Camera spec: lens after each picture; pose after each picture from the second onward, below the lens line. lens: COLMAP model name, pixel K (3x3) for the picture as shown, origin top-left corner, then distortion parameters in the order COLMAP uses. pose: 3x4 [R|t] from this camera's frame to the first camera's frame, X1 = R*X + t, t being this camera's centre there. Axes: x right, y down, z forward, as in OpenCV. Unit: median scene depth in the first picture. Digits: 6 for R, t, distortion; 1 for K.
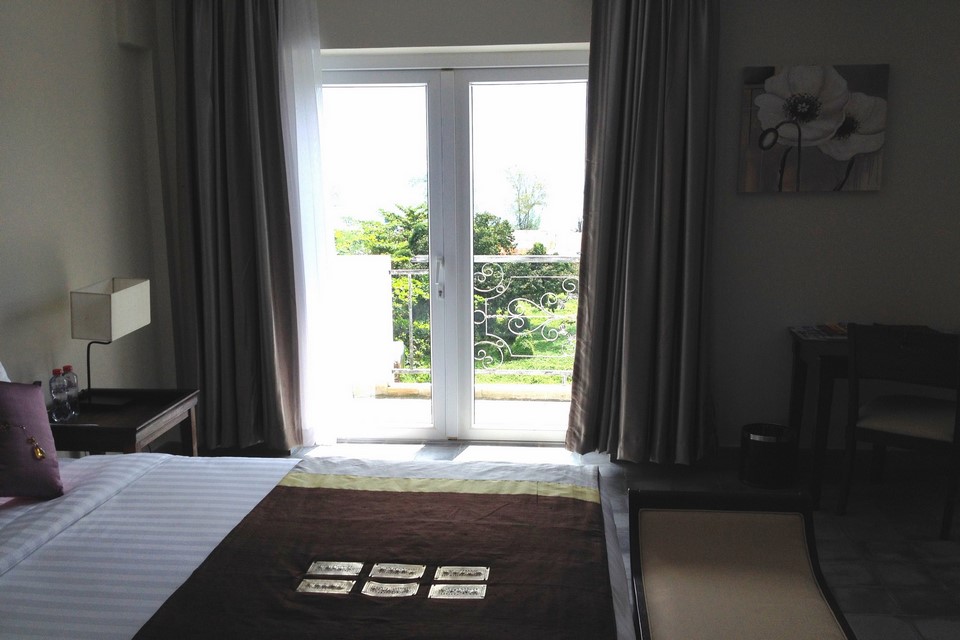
lens RADIAL K [[896.4, 0, 462.5], [0, 896.4, 344.5], [0, 0, 1]] dist [0.062622, -0.124568]
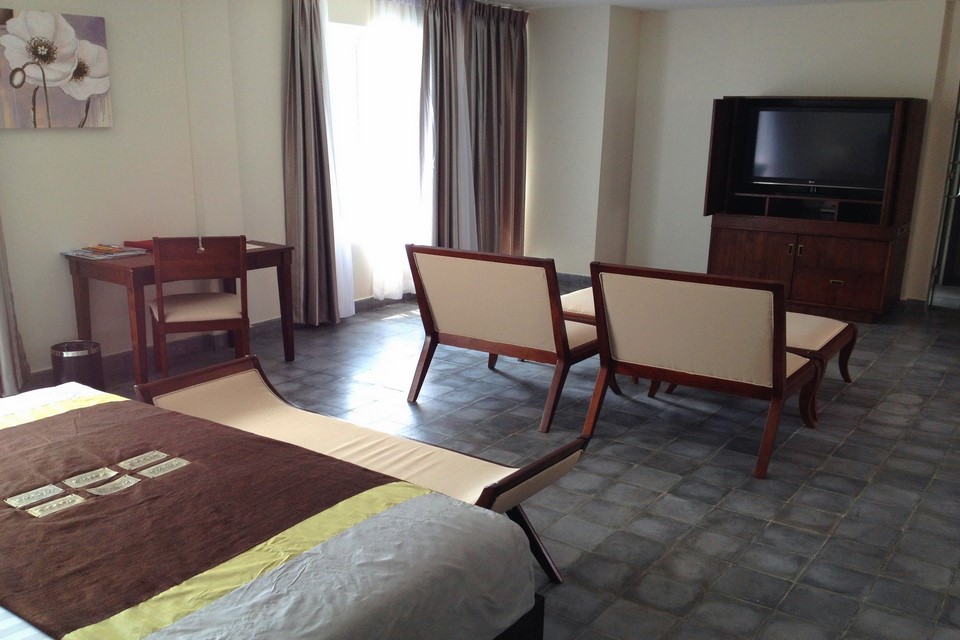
lens RADIAL K [[896.4, 0, 462.5], [0, 896.4, 344.5], [0, 0, 1]] dist [0.062622, -0.124568]
pose [[0.507365, -0.201510, 0.837839, -0.353355], [0.142938, 0.978485, 0.148779, -0.003958], [-0.849794, 0.044274, 0.525253, 0.010230]]
